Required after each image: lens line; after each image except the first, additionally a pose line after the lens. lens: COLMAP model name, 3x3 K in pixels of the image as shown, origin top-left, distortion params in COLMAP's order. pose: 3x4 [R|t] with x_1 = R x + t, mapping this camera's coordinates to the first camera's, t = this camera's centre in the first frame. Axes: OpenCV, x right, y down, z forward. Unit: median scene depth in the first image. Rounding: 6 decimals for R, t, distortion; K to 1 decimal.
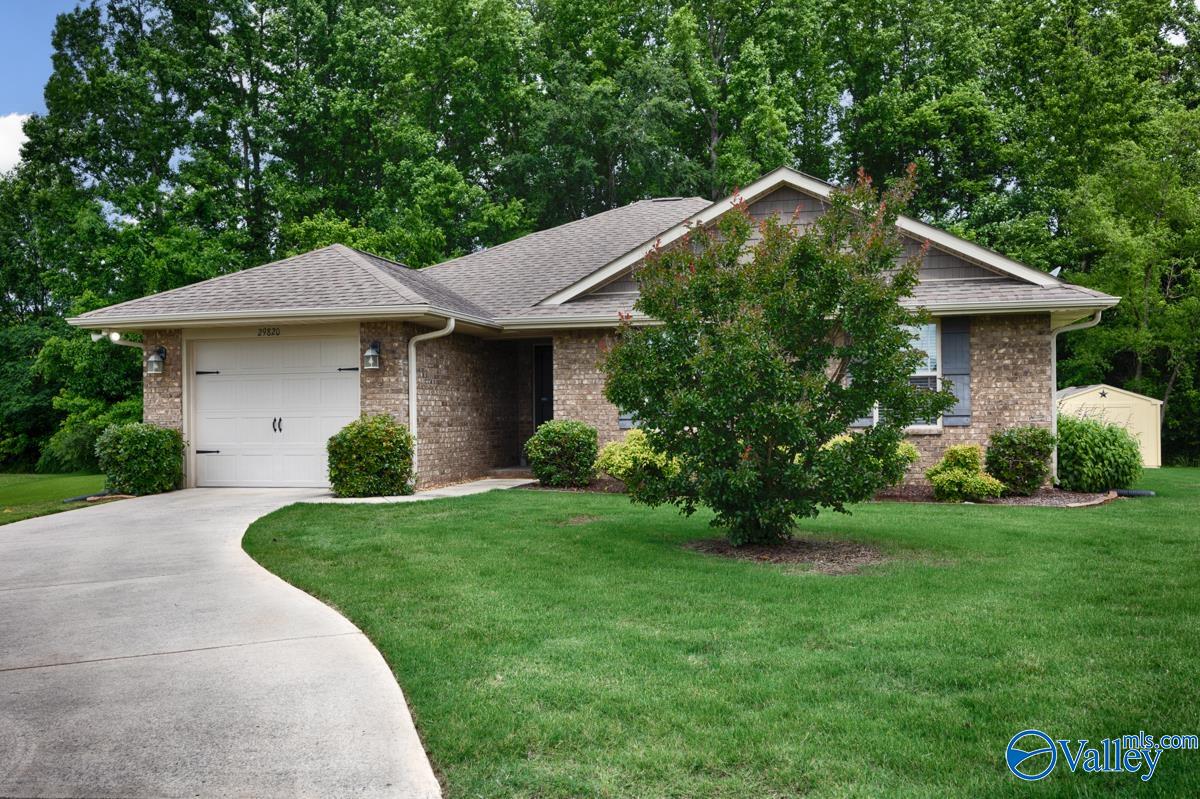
lens RADIAL K [[1003.0, 0, 595.3], [0, 1003.0, 396.4], [0, 0, 1]] dist [0.003393, -0.033640]
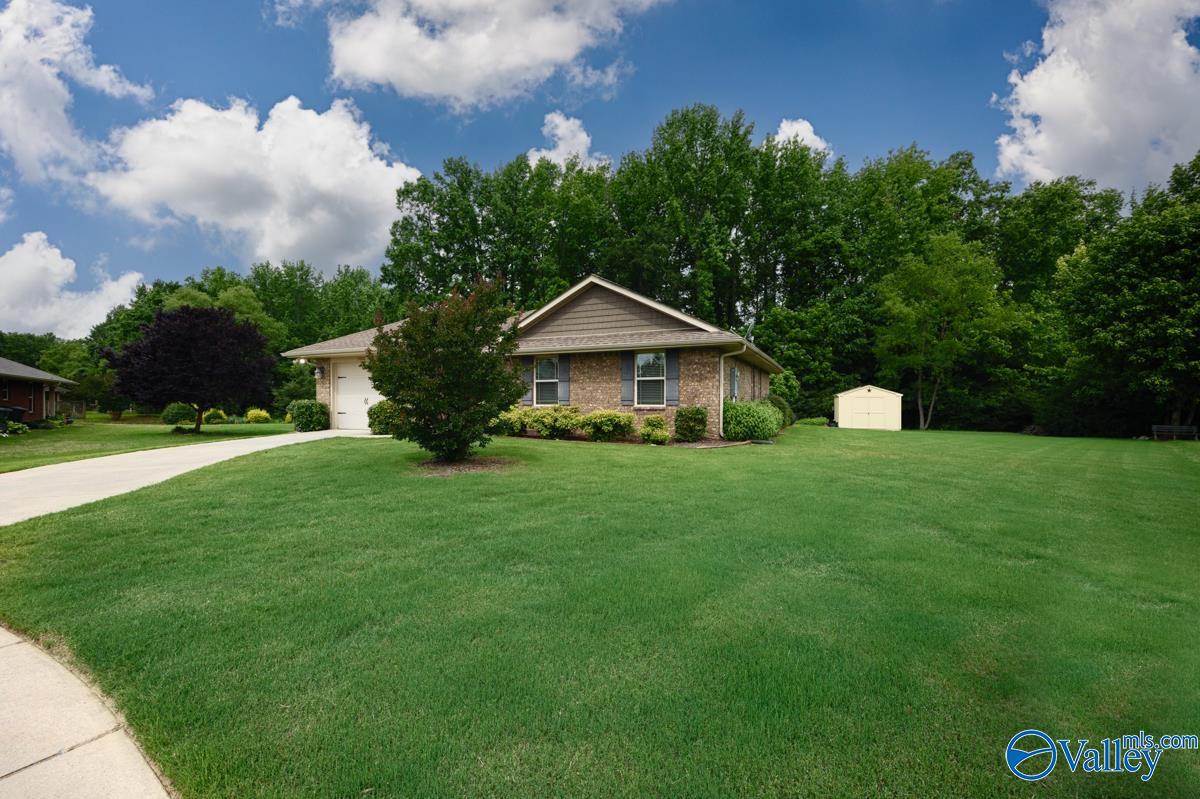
lens RADIAL K [[477.9, 0, 609.0], [0, 477.9, 405.2], [0, 0, 1]] dist [-0.006887, 0.000187]
pose [[0.984107, 0.011800, -0.177183, 0.139819], [-0.006218, 0.999468, 0.032025, 0.000161], [0.177466, -0.030414, 0.983657, 0.022858]]
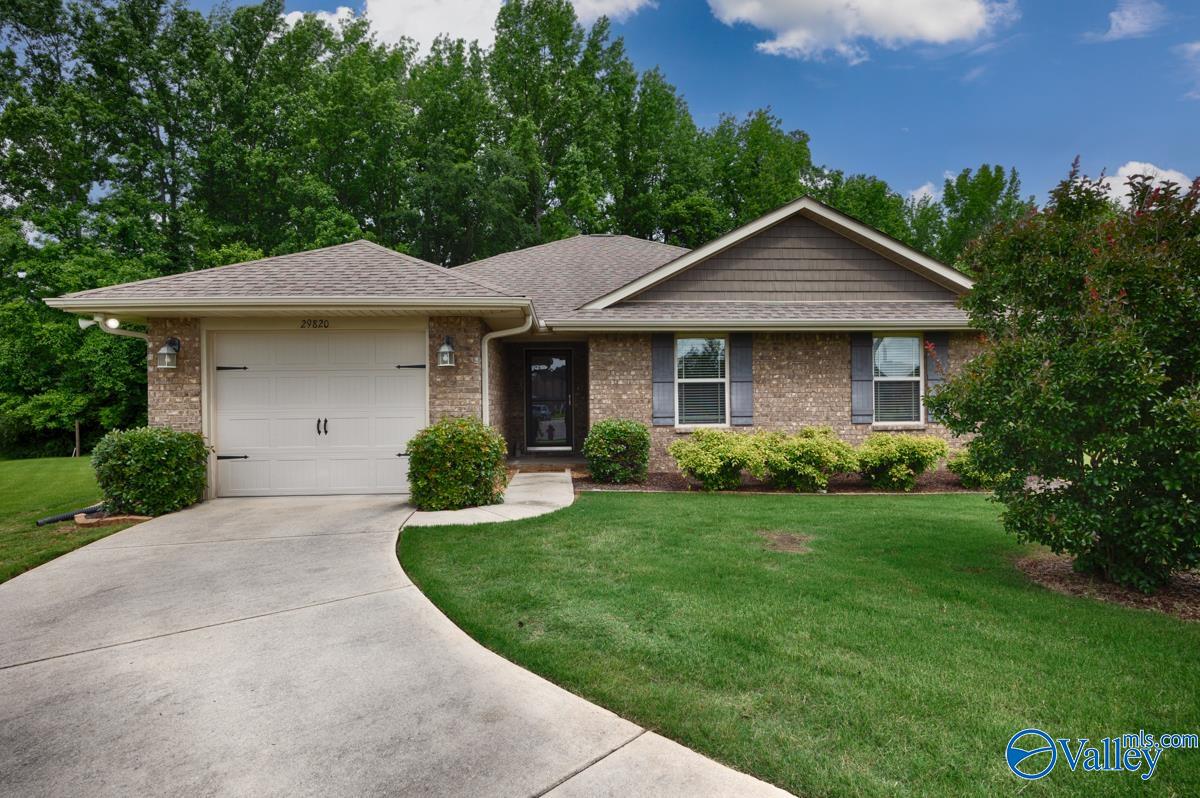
lens RADIAL K [[629.4, 0, 595.1], [0, 629.4, 407.0], [0, 0, 1]] dist [-0.023682, 0.005063]
pose [[0.953619, -0.002444, 0.301007, -0.089939], [-0.004706, 0.999724, 0.023025, -0.001383], [-0.300980, -0.023373, 0.953344, 0.137342]]
